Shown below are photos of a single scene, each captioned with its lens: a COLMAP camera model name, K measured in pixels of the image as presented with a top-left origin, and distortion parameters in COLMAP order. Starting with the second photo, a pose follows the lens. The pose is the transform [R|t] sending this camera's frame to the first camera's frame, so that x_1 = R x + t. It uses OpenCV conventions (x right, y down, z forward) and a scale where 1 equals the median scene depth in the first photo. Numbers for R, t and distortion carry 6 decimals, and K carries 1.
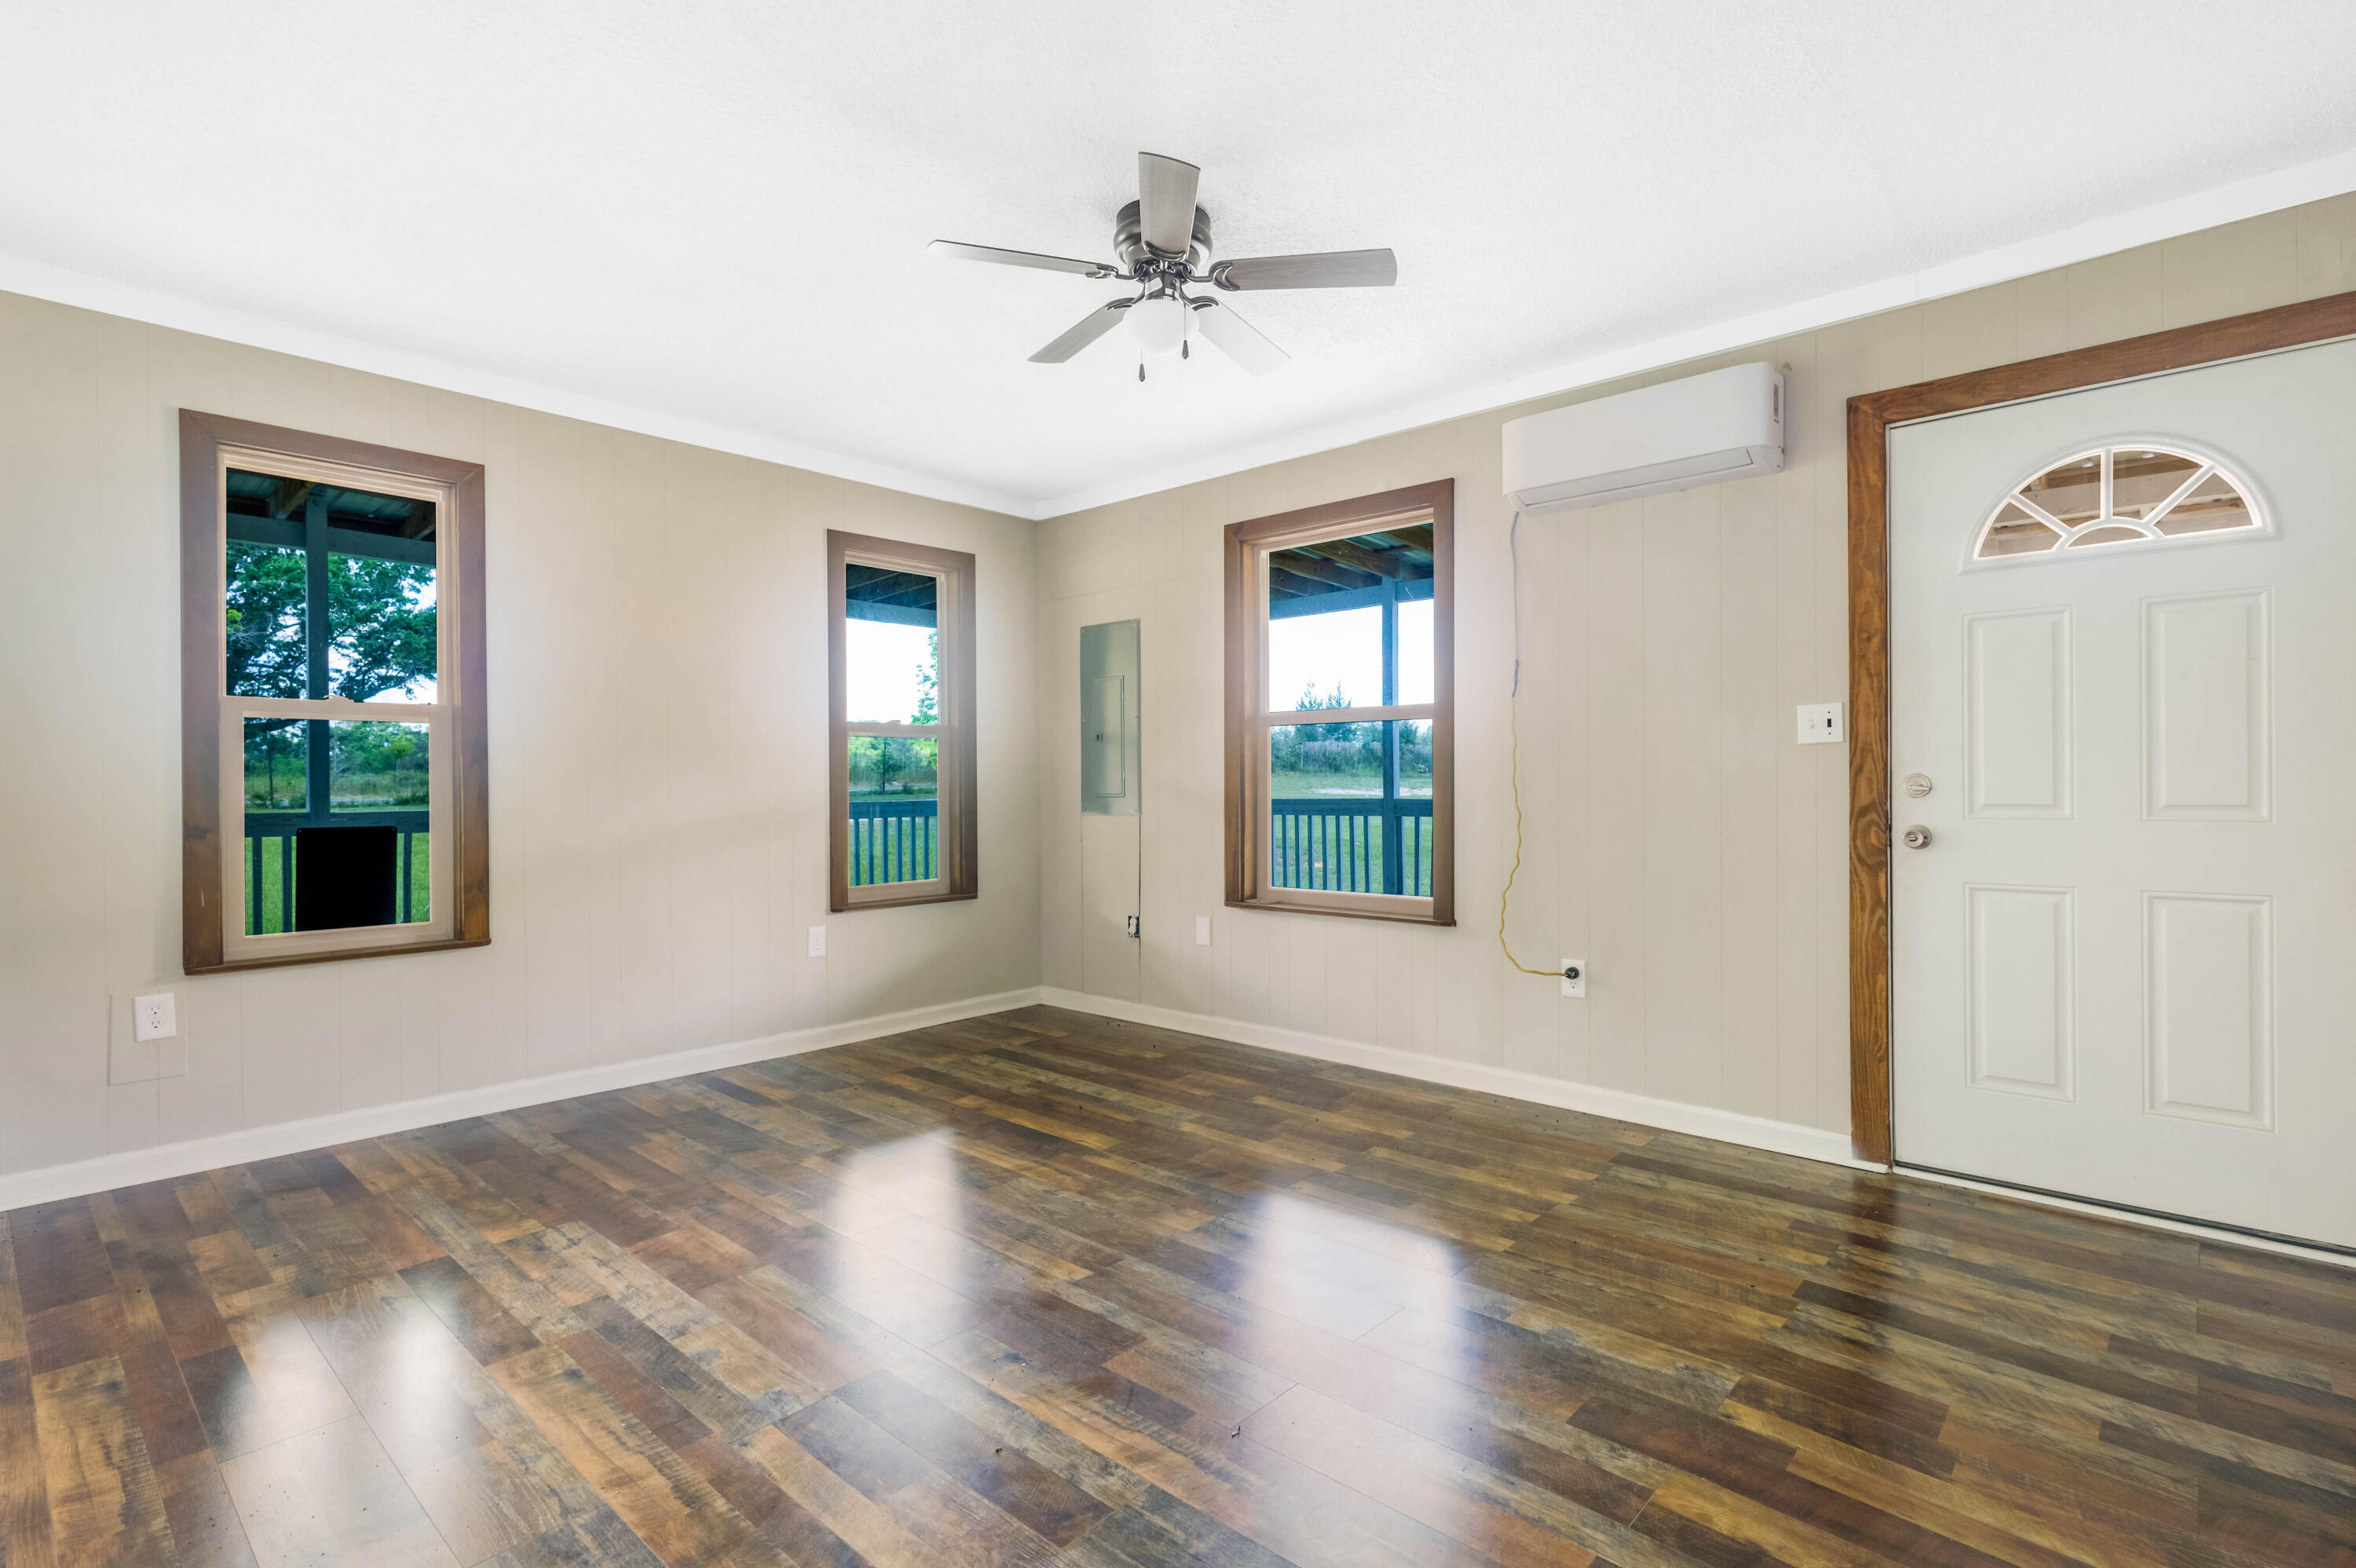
lens RADIAL K [[1090.7, 0, 1188.7], [0, 1090.7, 787.4], [0, 0, 1]] dist [0.000696, 0.000347]
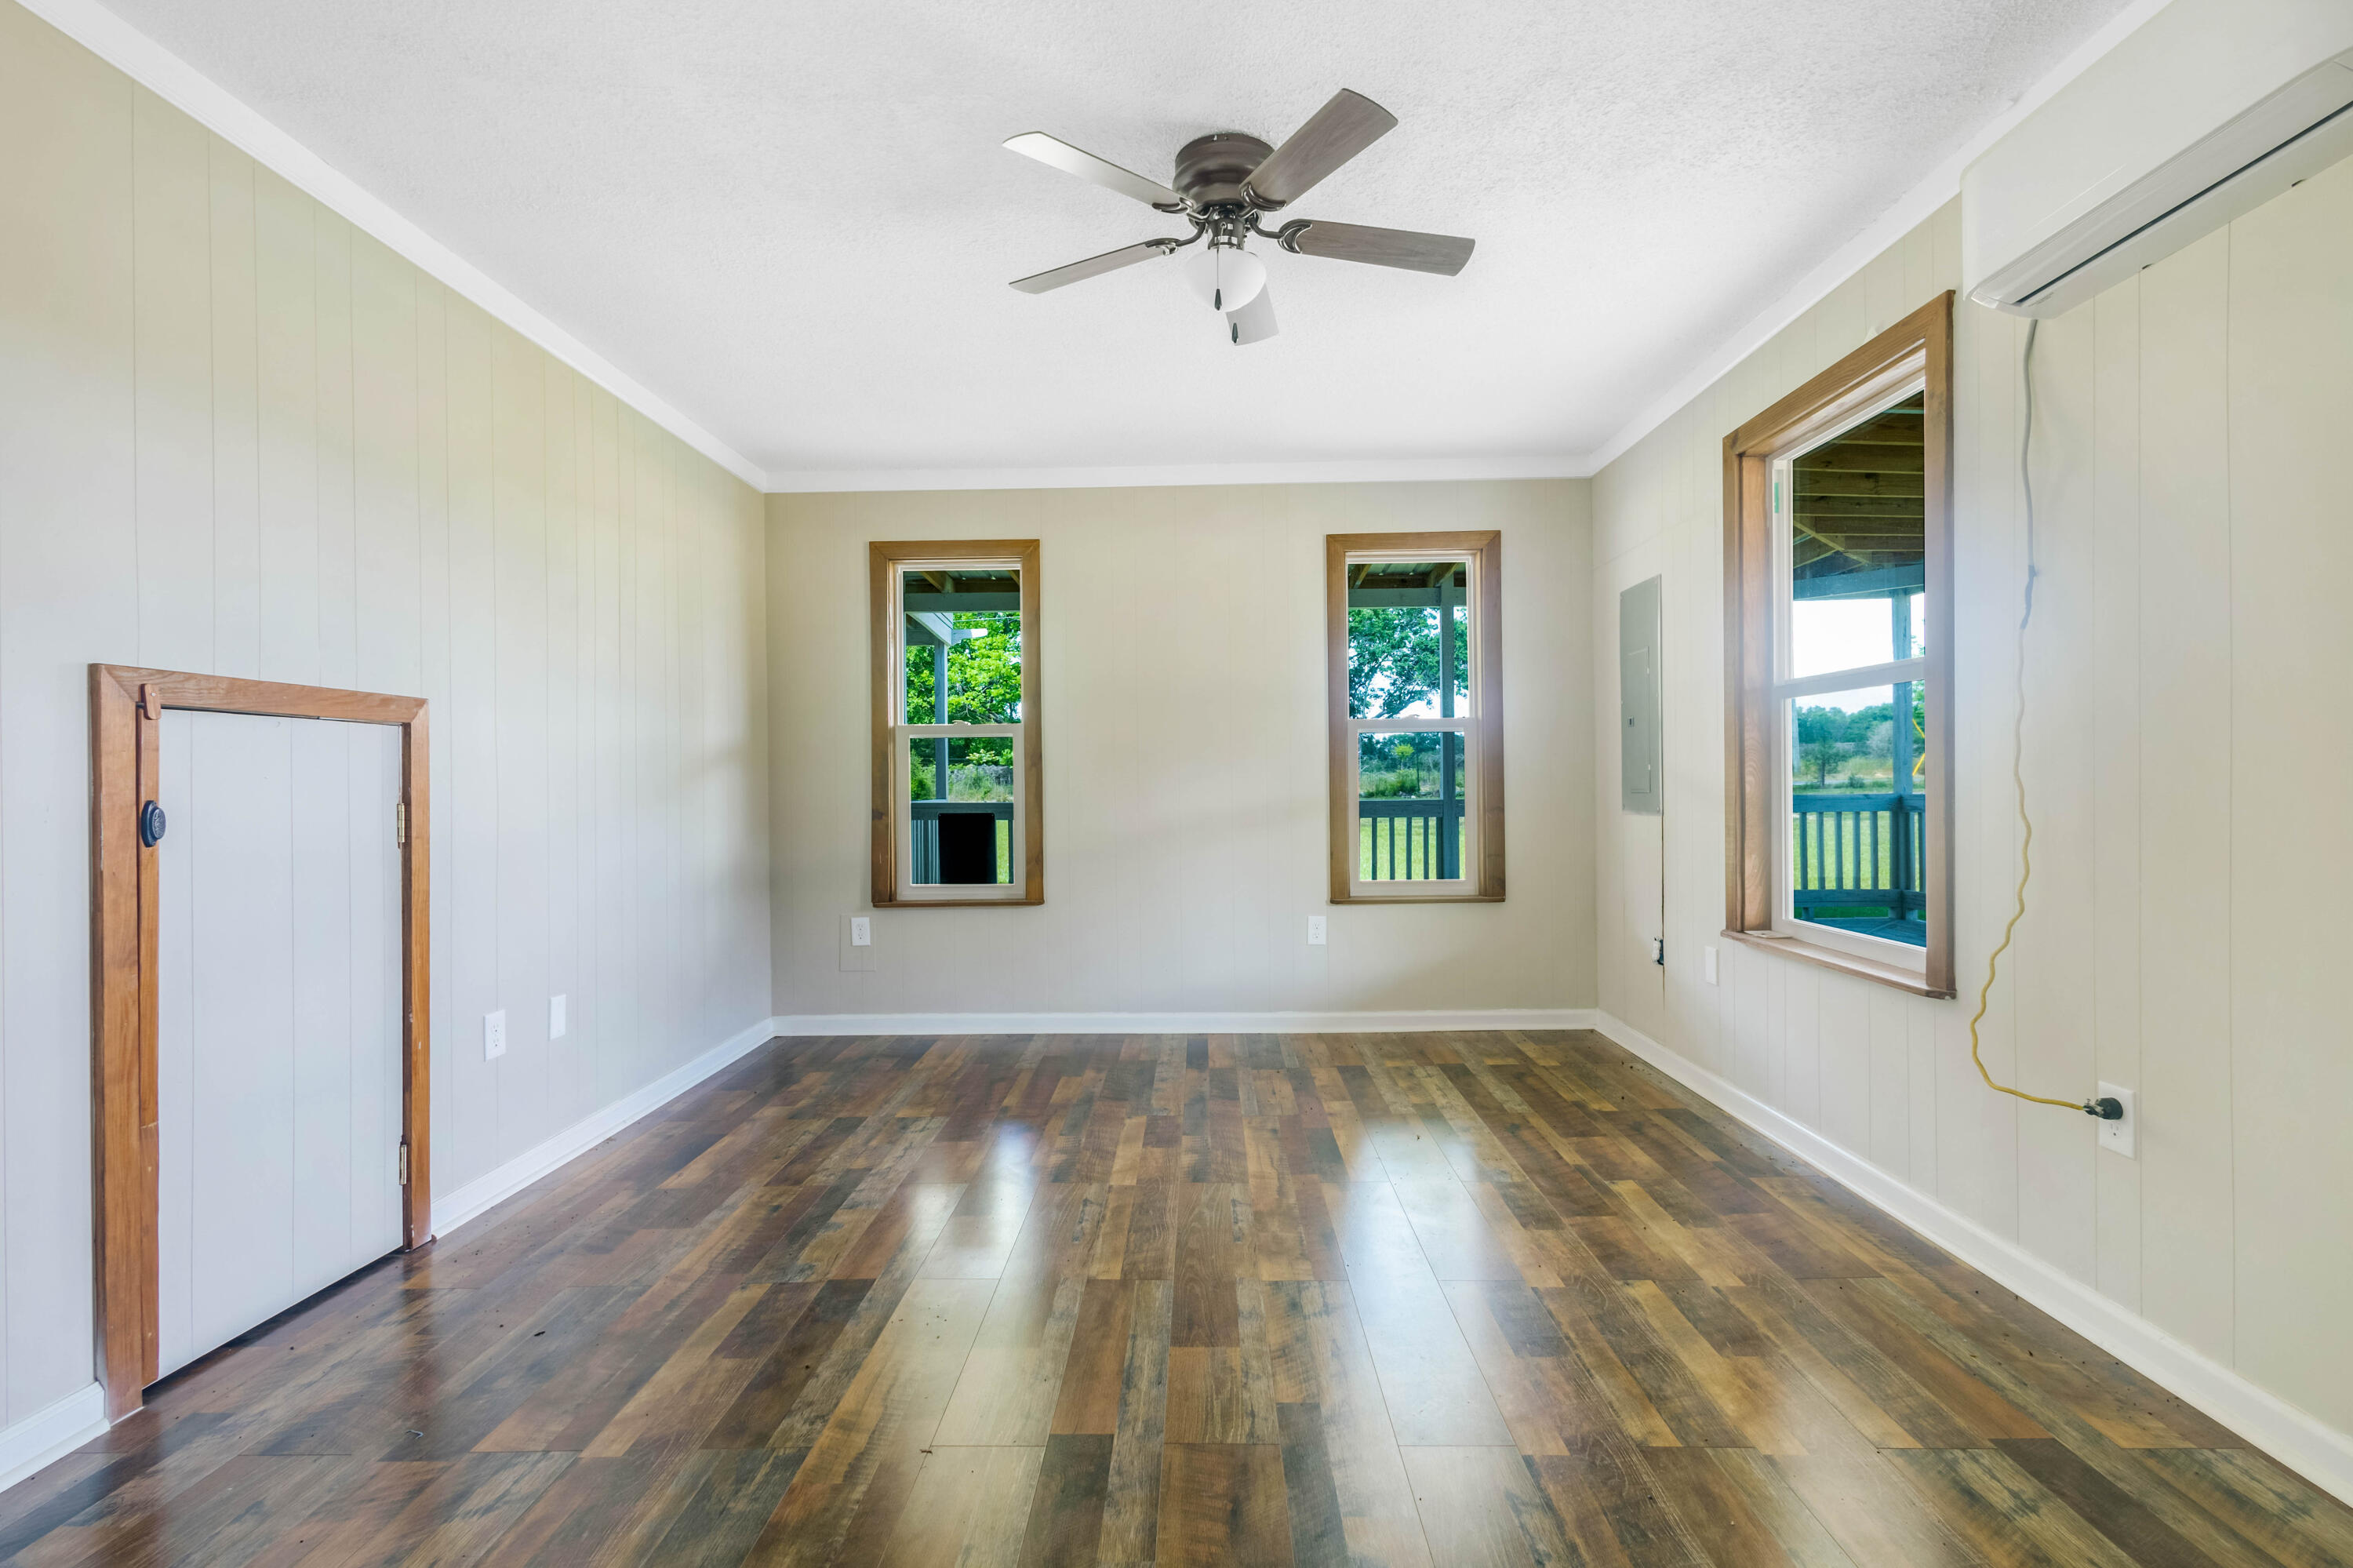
lens RADIAL K [[1089.5, 0, 1181.8], [0, 1089.5, 793.9], [0, 0, 1]] dist [0.000696, 0.000347]
pose [[0.657223, 0.002926, -0.753691, 0.460909], [0.005956, 0.999941, 0.009075, -0.000678], [0.753673, -0.010453, 0.657167, 0.268894]]
